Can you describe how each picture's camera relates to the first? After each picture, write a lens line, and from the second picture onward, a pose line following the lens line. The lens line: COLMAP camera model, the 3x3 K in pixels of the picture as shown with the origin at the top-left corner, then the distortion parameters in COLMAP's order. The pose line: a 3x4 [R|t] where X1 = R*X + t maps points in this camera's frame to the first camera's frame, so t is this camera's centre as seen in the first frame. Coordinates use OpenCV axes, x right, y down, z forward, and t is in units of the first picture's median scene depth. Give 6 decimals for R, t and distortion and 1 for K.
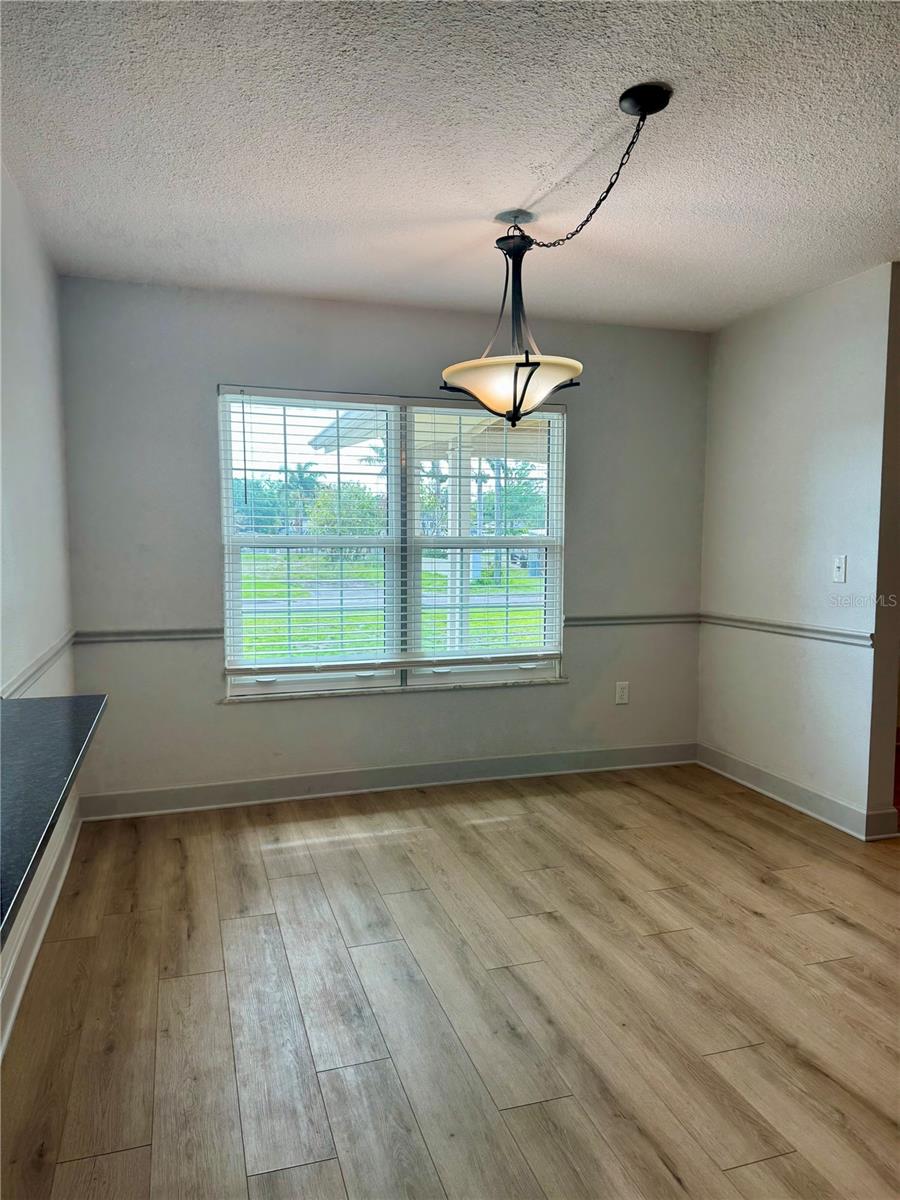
lens RADIAL K [[852.6, 0, 449.8], [0, 852.6, 602.3], [0, 0, 1]] dist [0.095184, -0.047610]
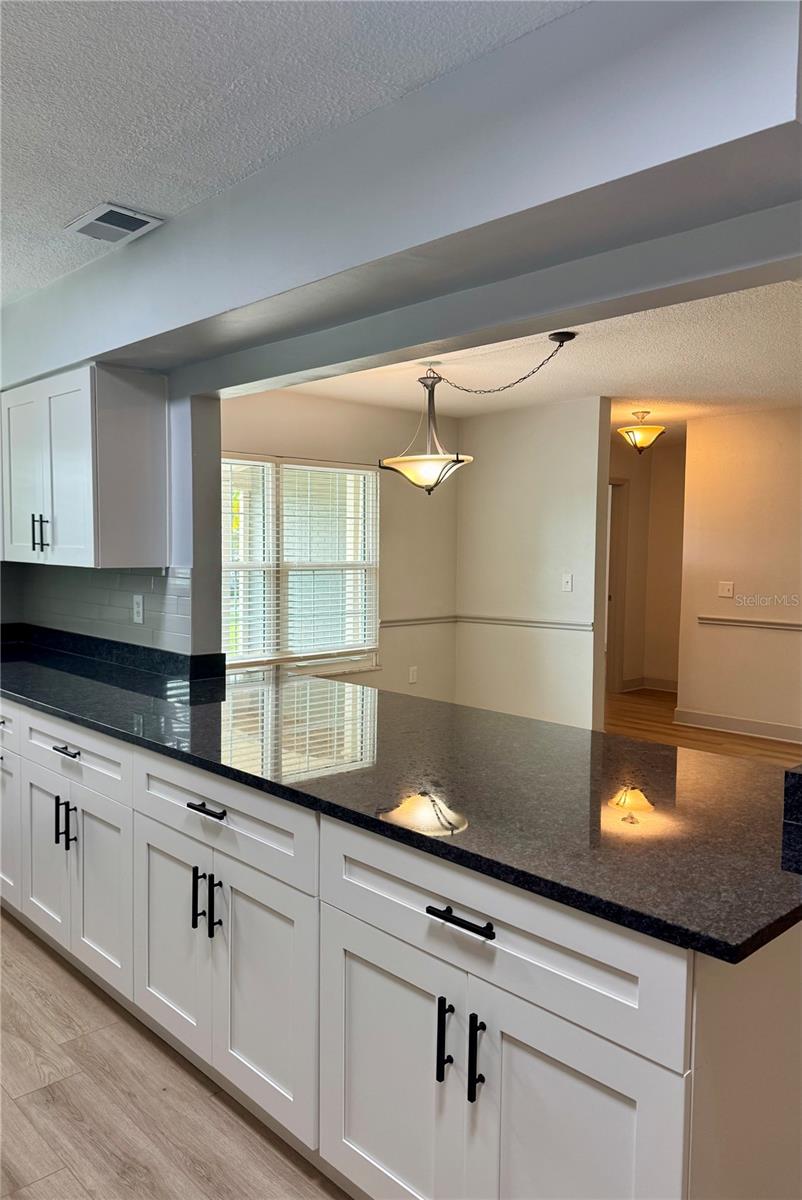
lens RADIAL K [[901.3, 0, 364.5], [0, 901.3, 596.8], [0, 0, 1]] dist [0.032694, 0.000476]
pose [[0.915701, -0.020706, 0.401327, -0.484127], [0.029647, 0.999431, -0.016080, 0.001602], [-0.400766, 0.026623, 0.915794, -0.311011]]
